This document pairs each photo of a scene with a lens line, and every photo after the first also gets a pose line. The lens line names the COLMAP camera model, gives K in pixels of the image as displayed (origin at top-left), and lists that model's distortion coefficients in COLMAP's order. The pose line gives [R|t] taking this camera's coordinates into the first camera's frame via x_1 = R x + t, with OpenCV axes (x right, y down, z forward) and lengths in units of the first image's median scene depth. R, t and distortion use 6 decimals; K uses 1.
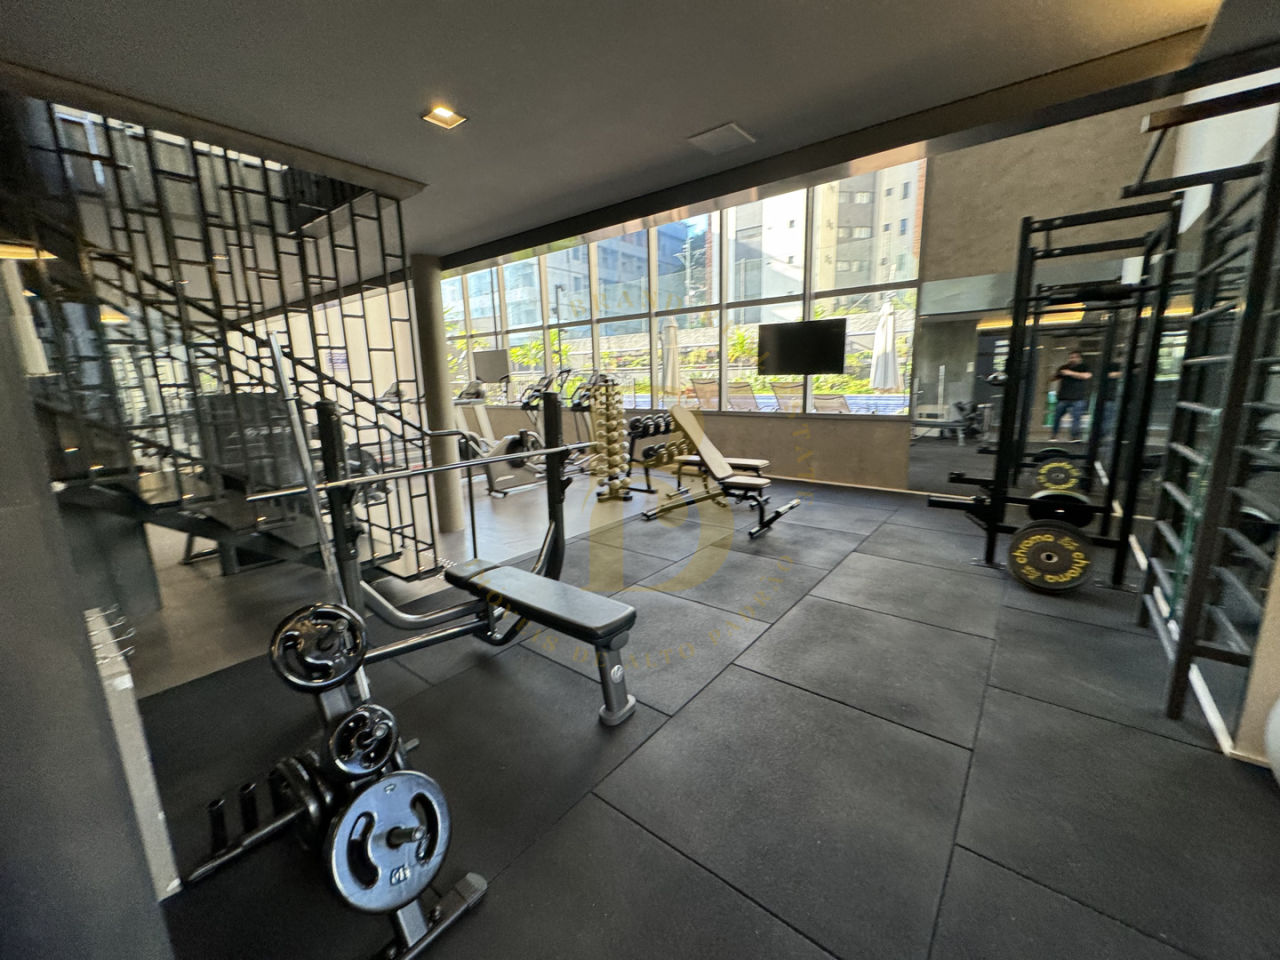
lens RADIAL K [[511.8, 0, 644.2], [0, 511.8, 474.6], [0, 0, 1]] dist [0.002895, 0.000329]
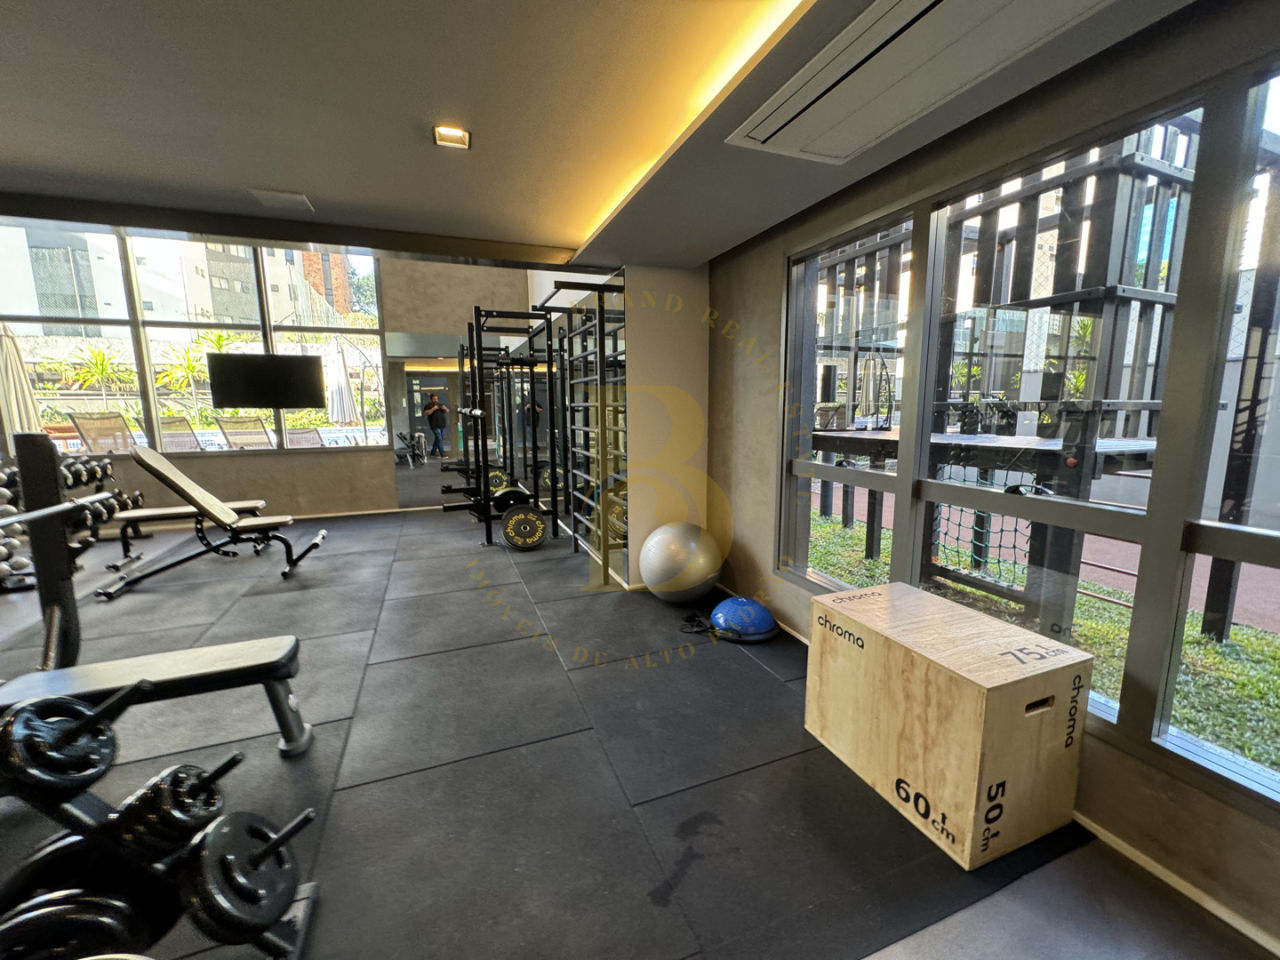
lens RADIAL K [[511.8, 0, 634.9], [0, 511.8, 479.3], [0, 0, 1]] dist [0.002895, 0.000329]
pose [[0.512390, -0.111911, 0.851429, -0.245464], [0.157660, 0.986879, 0.034835, 0.010488], [-0.844156, 0.116387, 0.523311, -0.075844]]
